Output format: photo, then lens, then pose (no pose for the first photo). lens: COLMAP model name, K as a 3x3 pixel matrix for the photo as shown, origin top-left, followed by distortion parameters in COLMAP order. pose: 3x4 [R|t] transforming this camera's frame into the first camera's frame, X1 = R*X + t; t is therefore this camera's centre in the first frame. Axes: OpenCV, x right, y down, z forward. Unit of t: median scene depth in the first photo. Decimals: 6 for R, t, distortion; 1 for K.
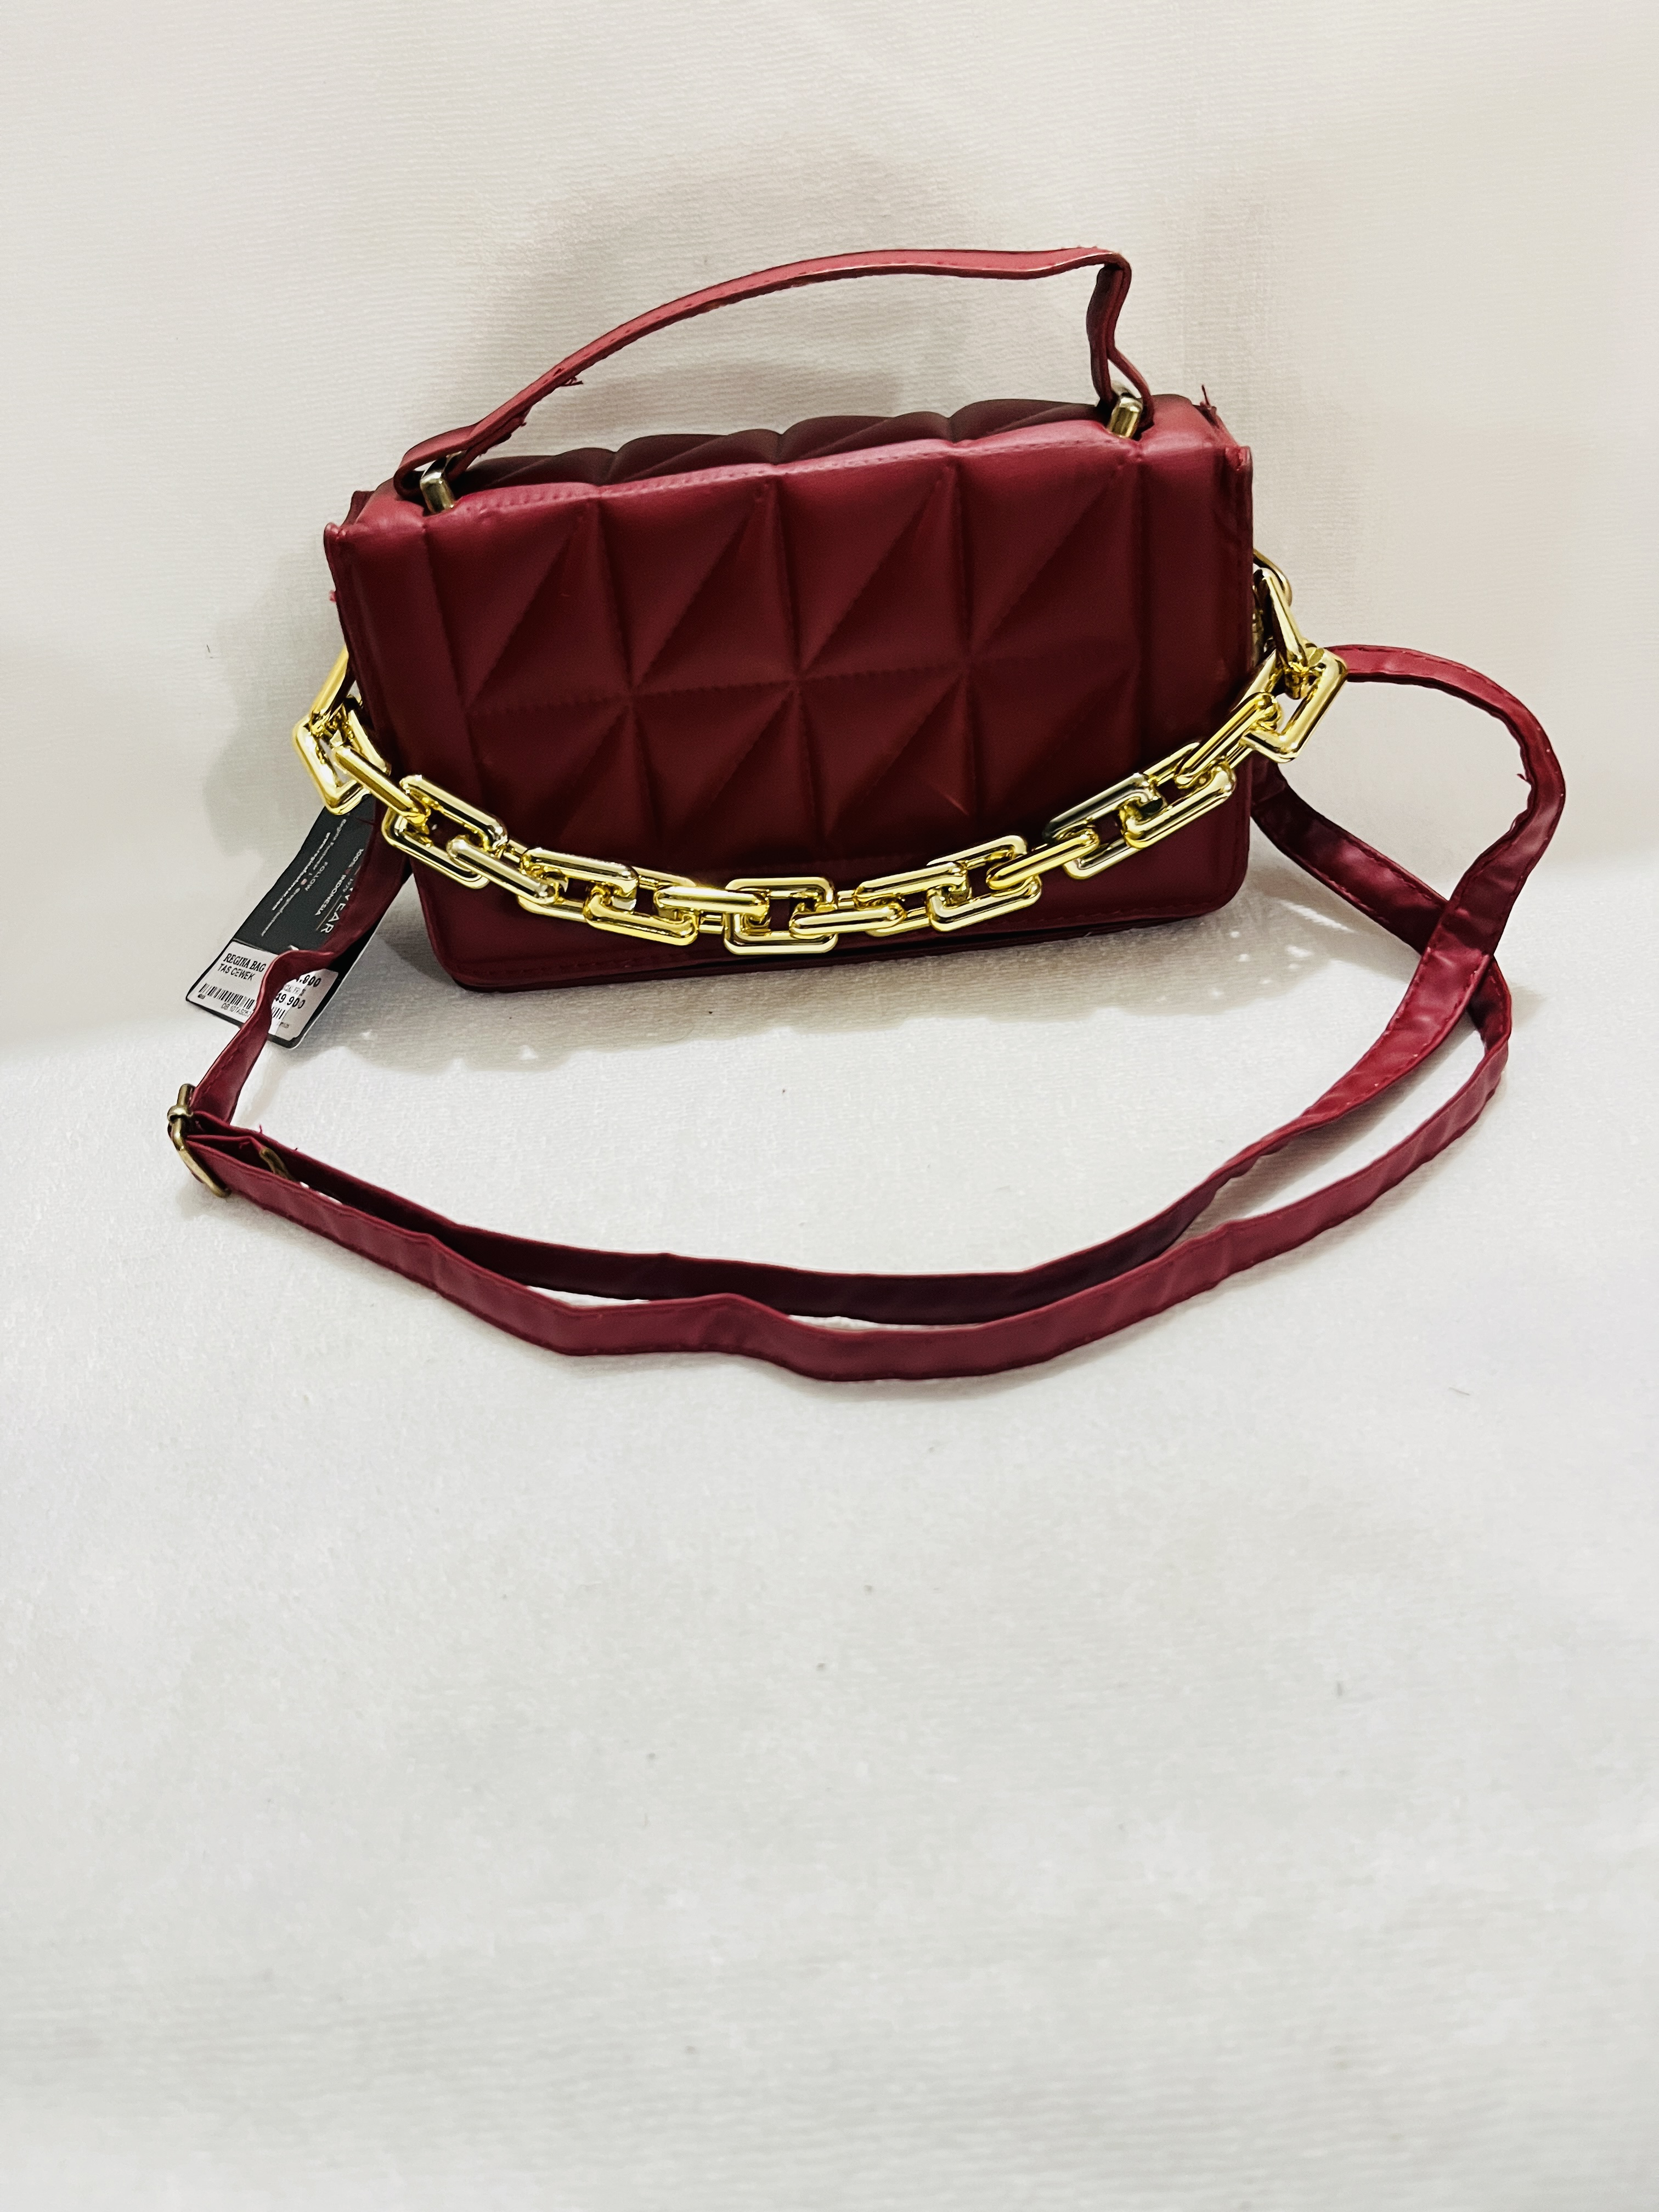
lens RADIAL K [[1659.4, 0, 832.3], [0, 1659.4, 1098.5], [0, 0, 1]] dist [0.035231, -0.068691]
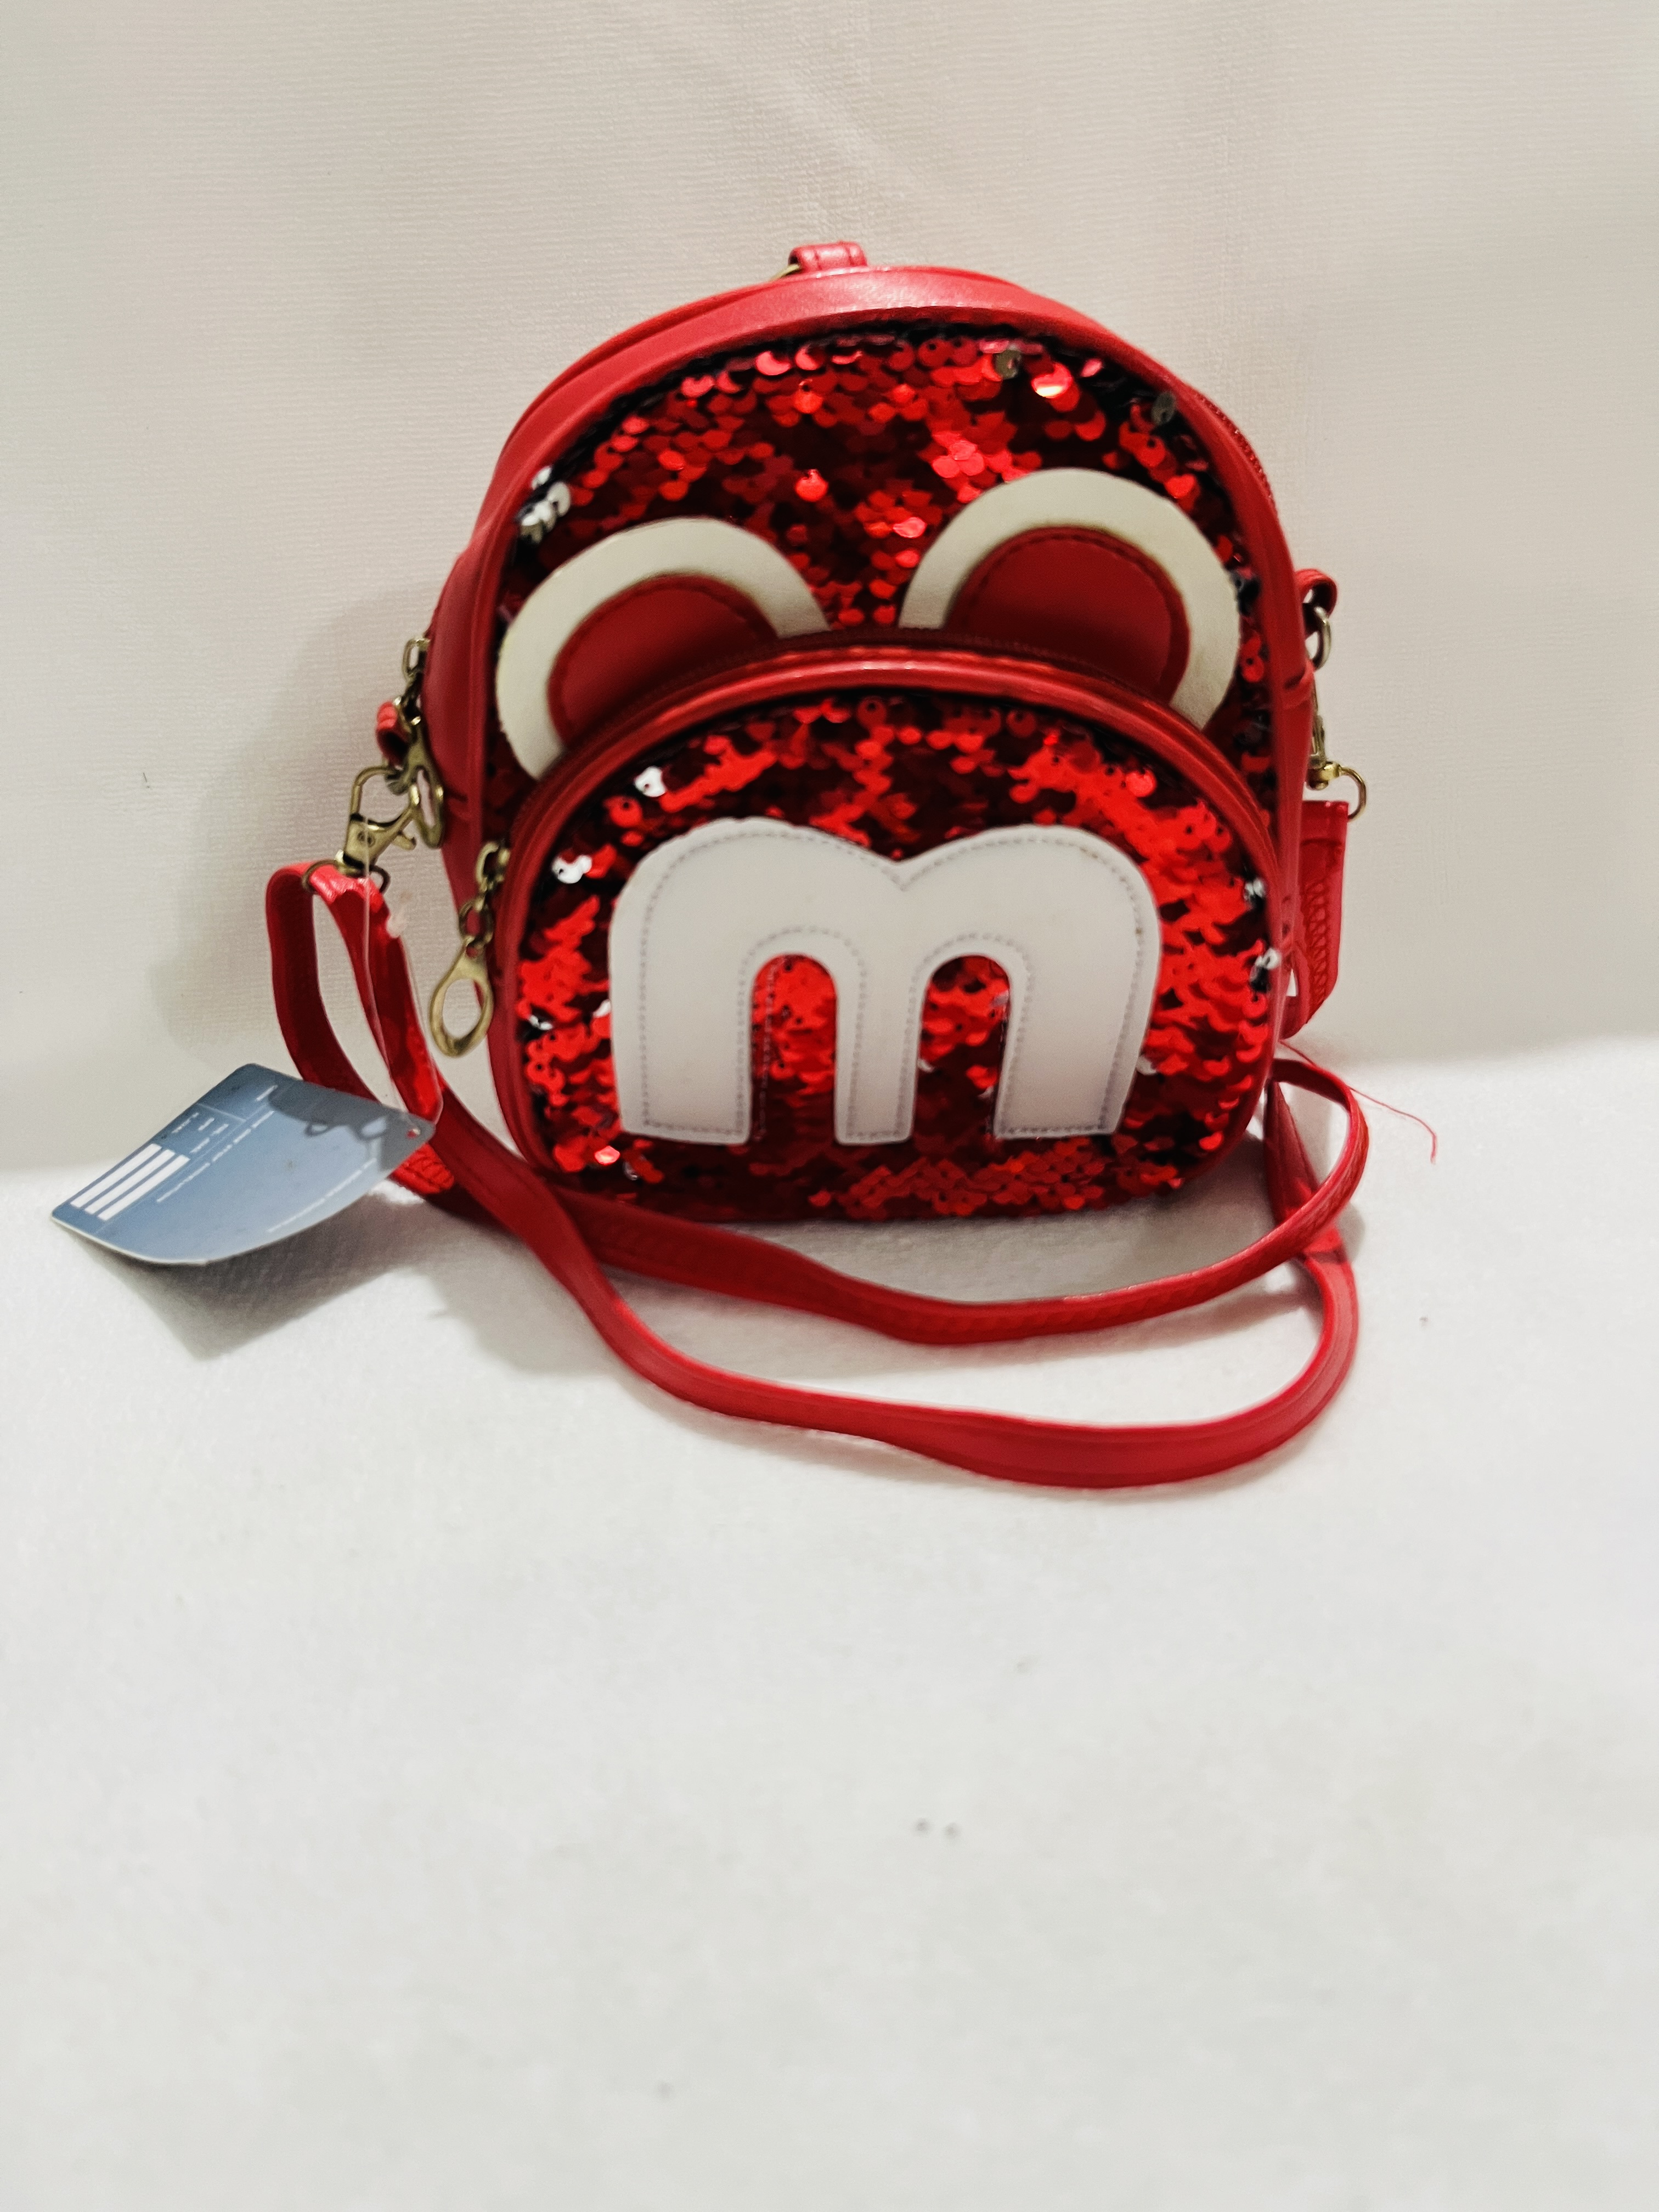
lens RADIAL K [[1659.4, 0, 830.4], [0, 1659.4, 1095.5], [0, 0, 1]] dist [0.035231, -0.068691]
pose [[0.998885, 0.024531, 0.040332, -0.069768], [-0.016239, 0.980791, -0.194382, 0.116818], [-0.044325, 0.193511, 0.980096, 0.239988]]
